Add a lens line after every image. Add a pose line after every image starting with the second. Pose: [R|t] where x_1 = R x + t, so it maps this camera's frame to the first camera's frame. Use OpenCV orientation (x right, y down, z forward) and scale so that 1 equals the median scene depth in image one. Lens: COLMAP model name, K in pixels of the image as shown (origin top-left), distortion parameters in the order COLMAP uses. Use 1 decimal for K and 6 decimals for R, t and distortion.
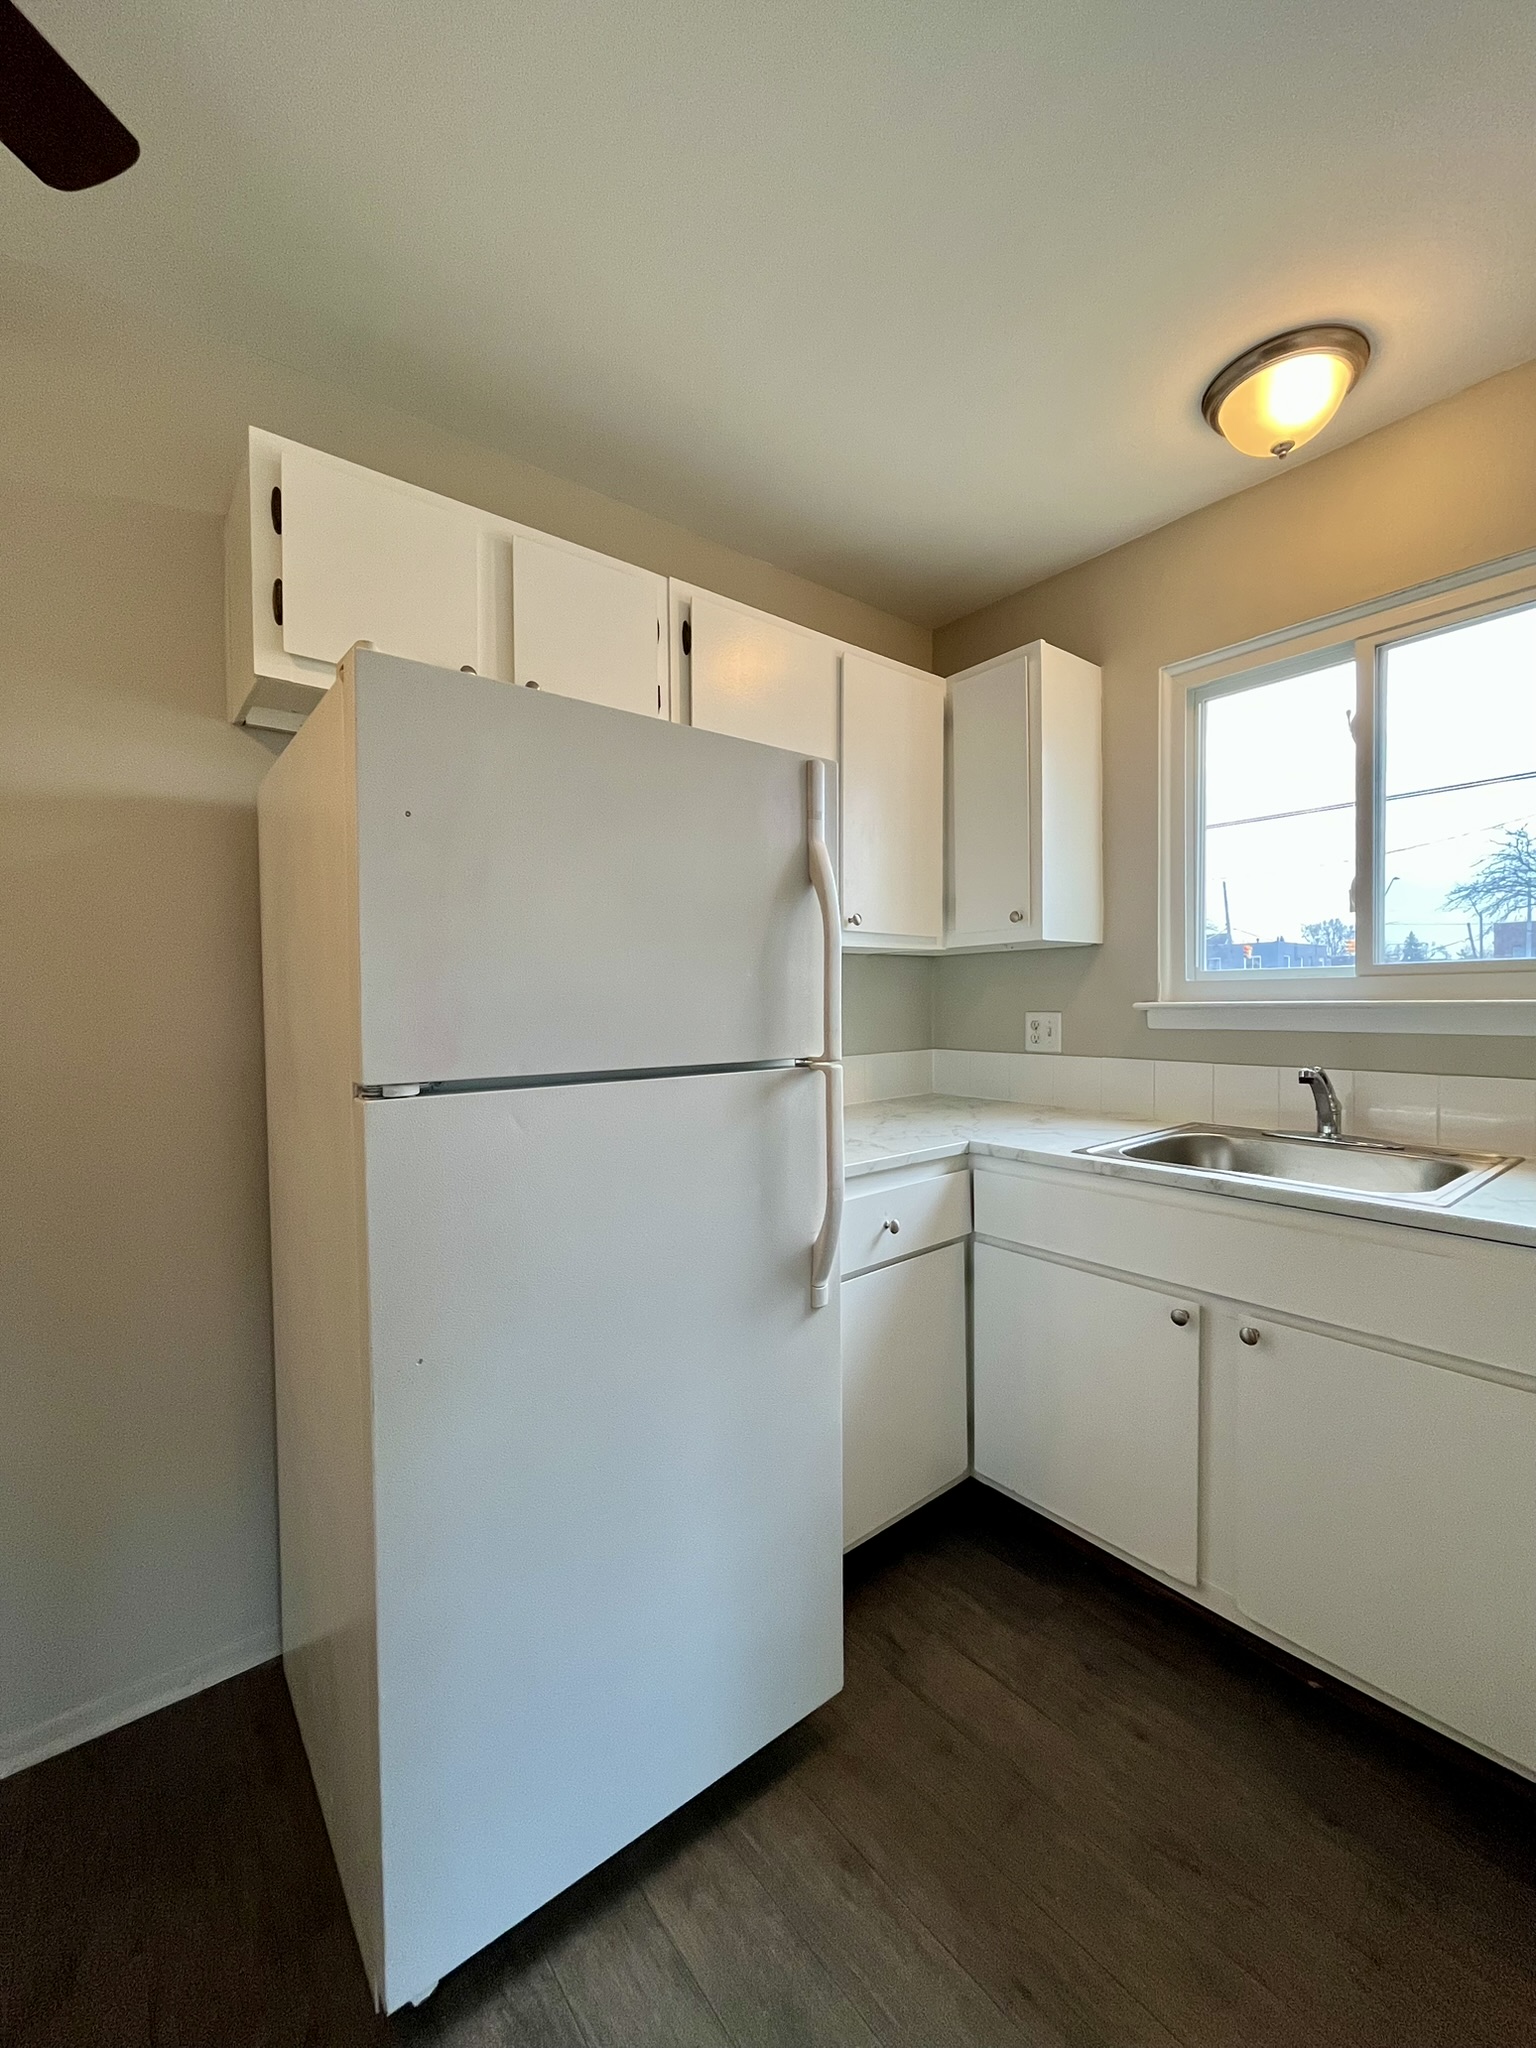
lens RADIAL K [[808.7, 0, 768.0], [0, 808.7, 1024.0], [0, 0, 1]] dist [-0.000426, 0.000137]
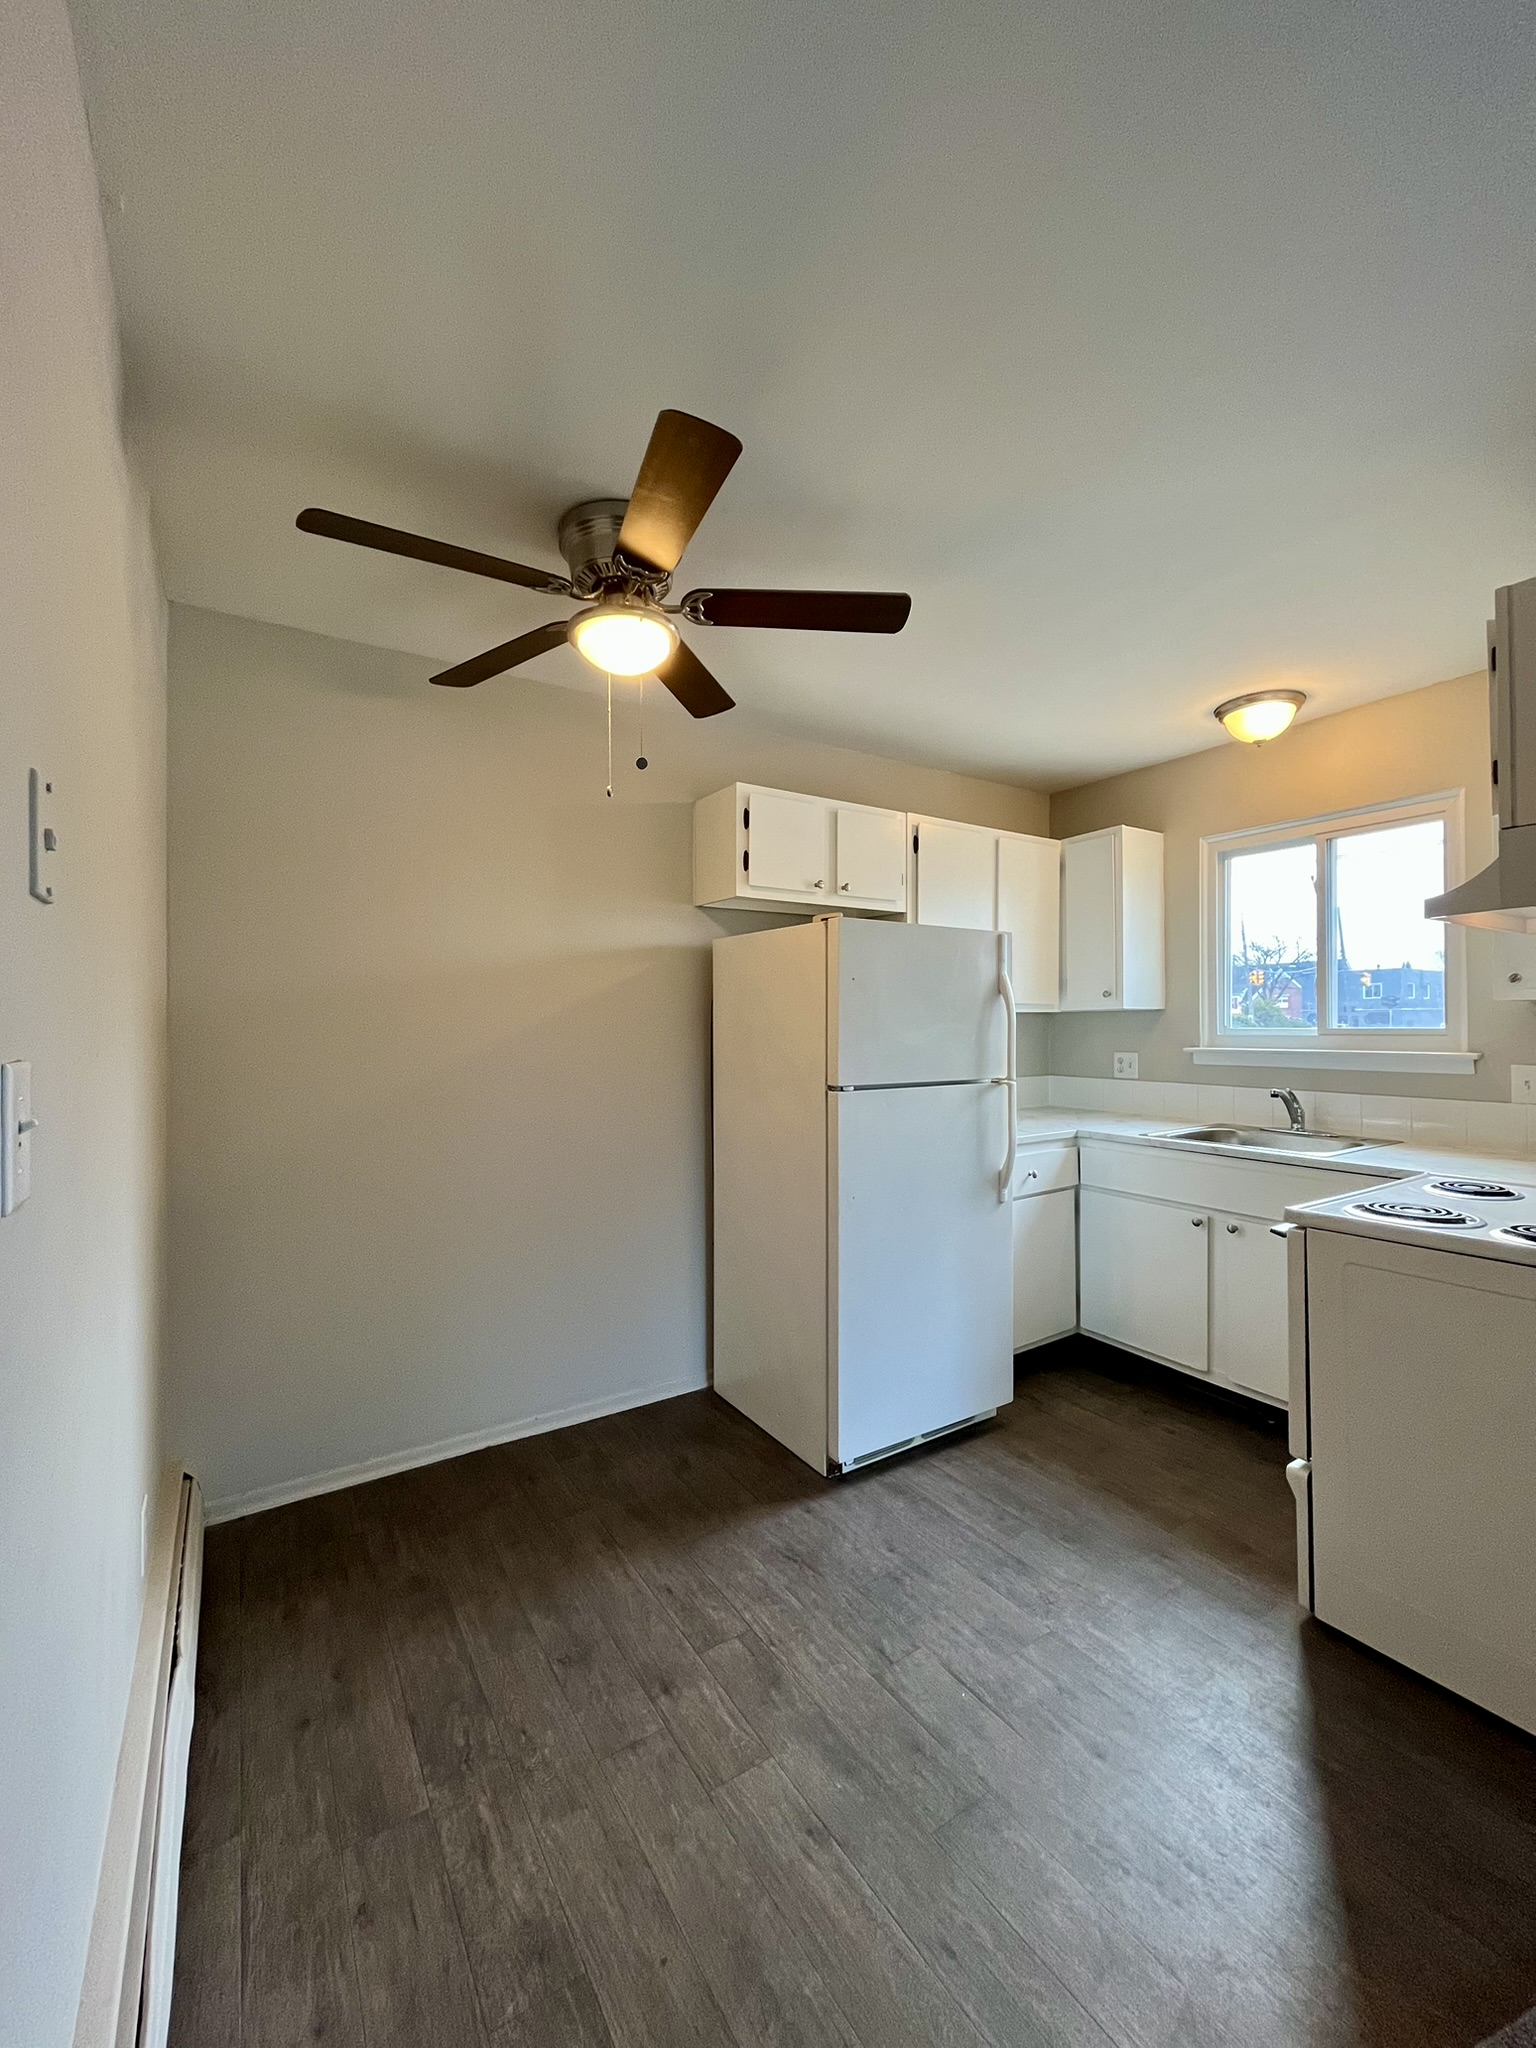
lens RADIAL K [[825.4, 0, 768.0], [0, 825.4, 1024.0], [0, 0, 1]] dist [-0.000069, 0.000214]
pose [[0.994858, 0.008537, -0.100920, -0.235940], [-0.011442, 0.999536, -0.028241, -0.021841], [0.100632, 0.029251, 0.994494, -0.835786]]
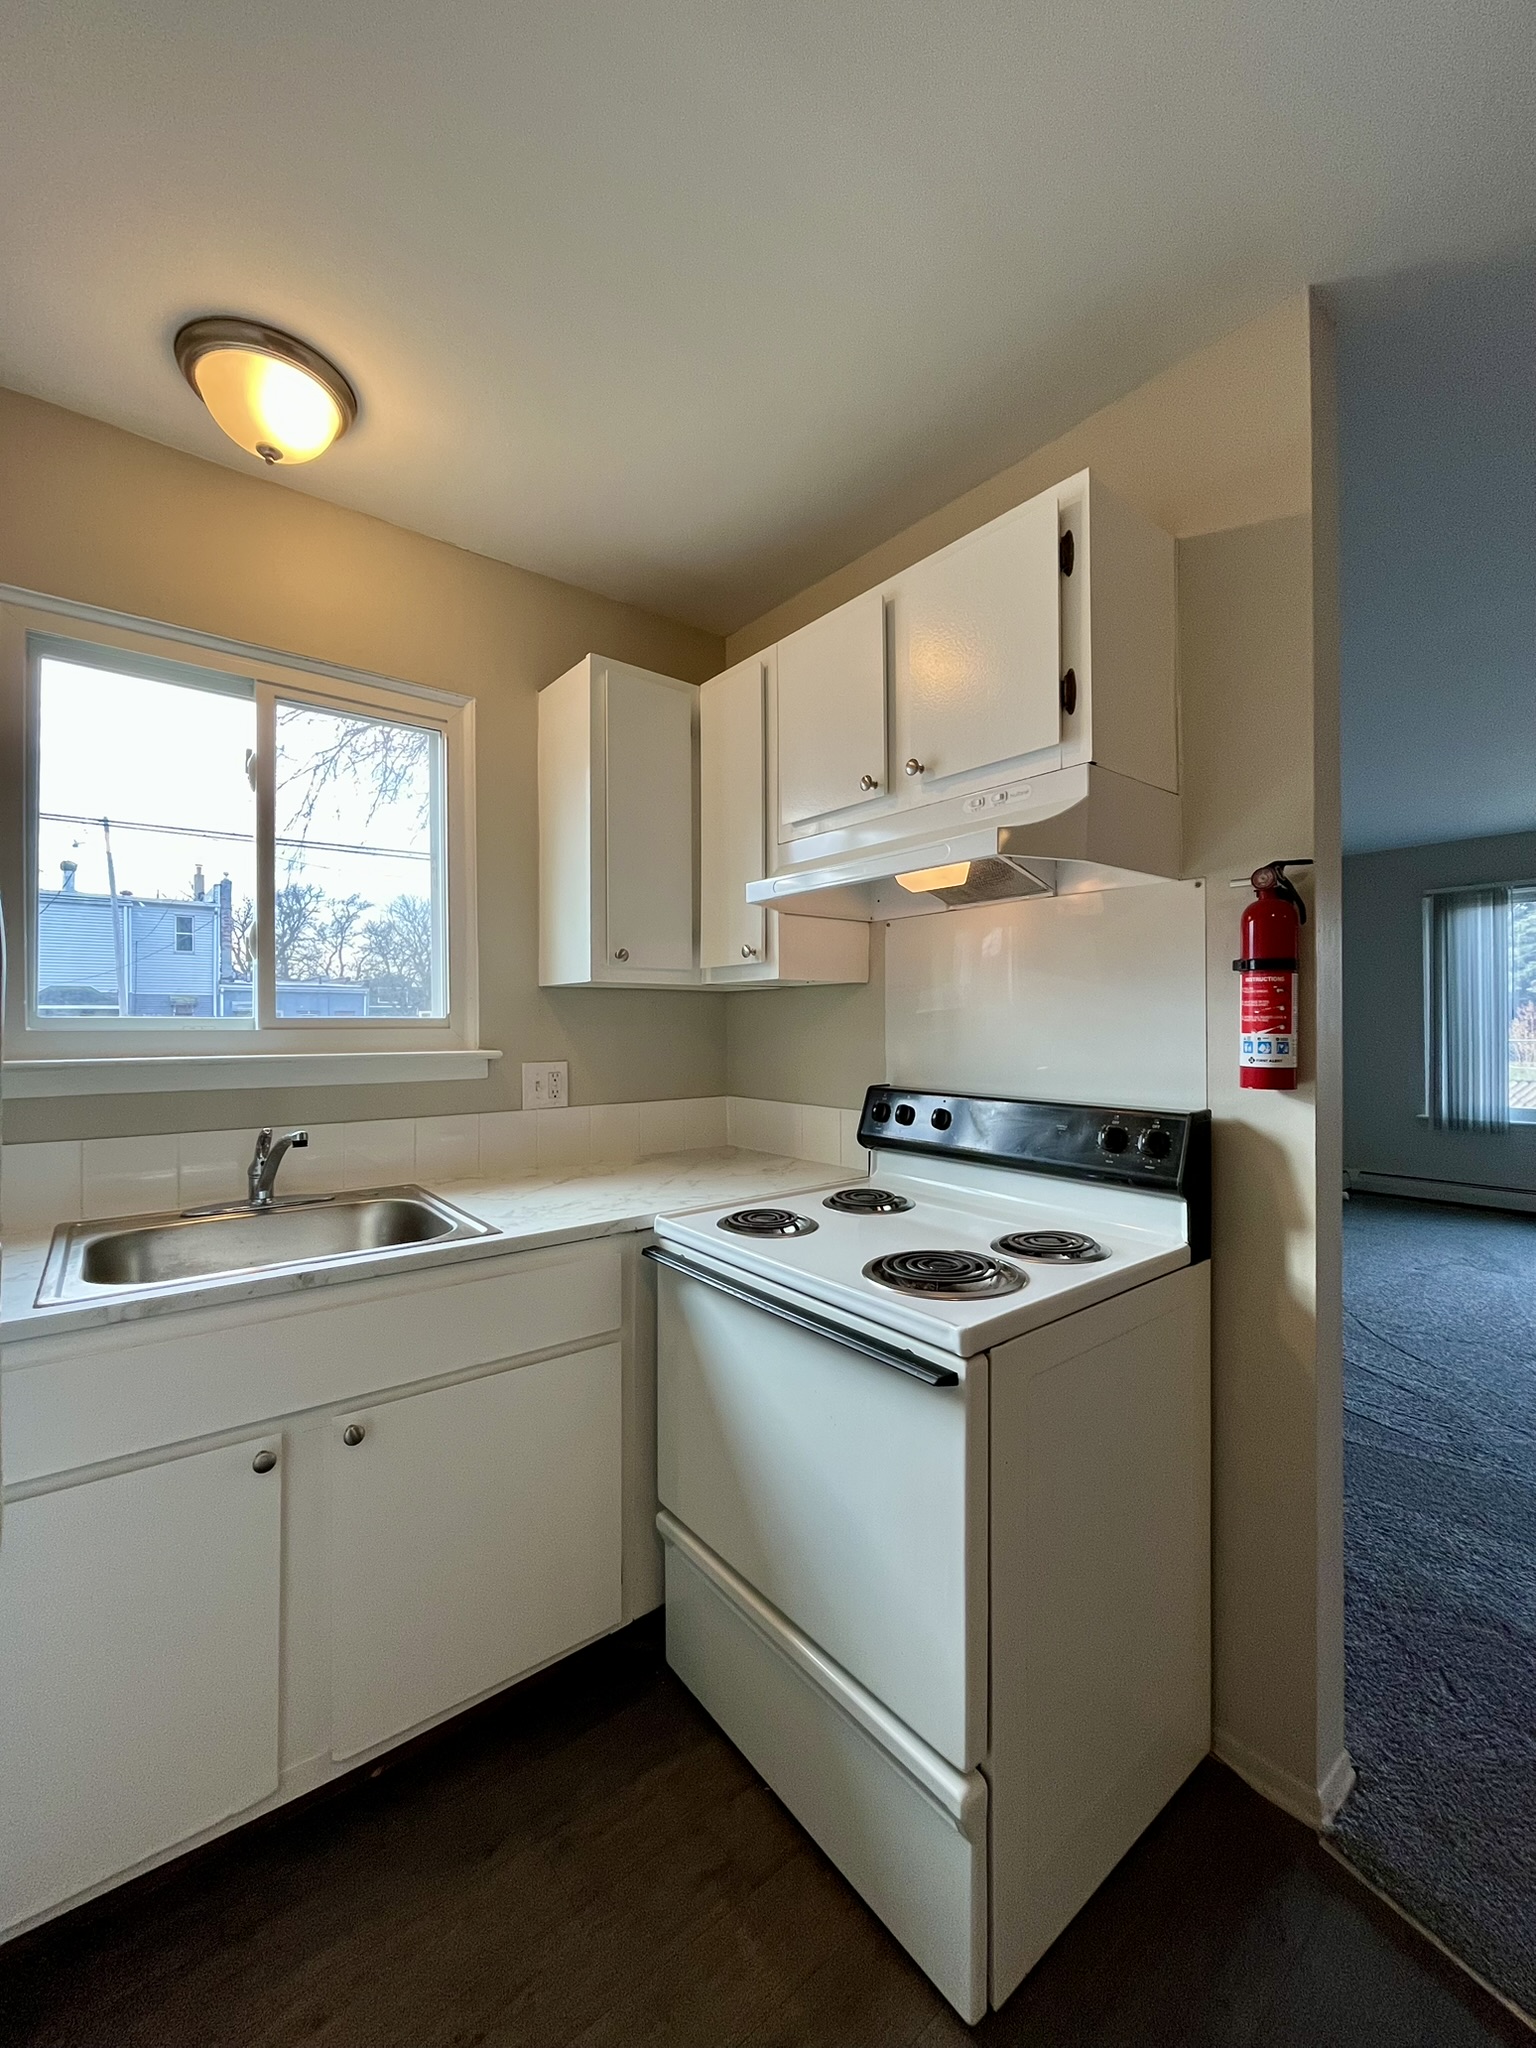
lens RADIAL K [[825.4, 0, 768.0], [0, 825.4, 1024.0], [0, 0, 1]] dist [-0.000069, 0.000214]
pose [[0.012183, 0.014052, 0.999827, -0.253557], [0.031223, 0.999408, -0.014427, -0.033866], [-0.999438, 0.031393, 0.011738, 0.406737]]
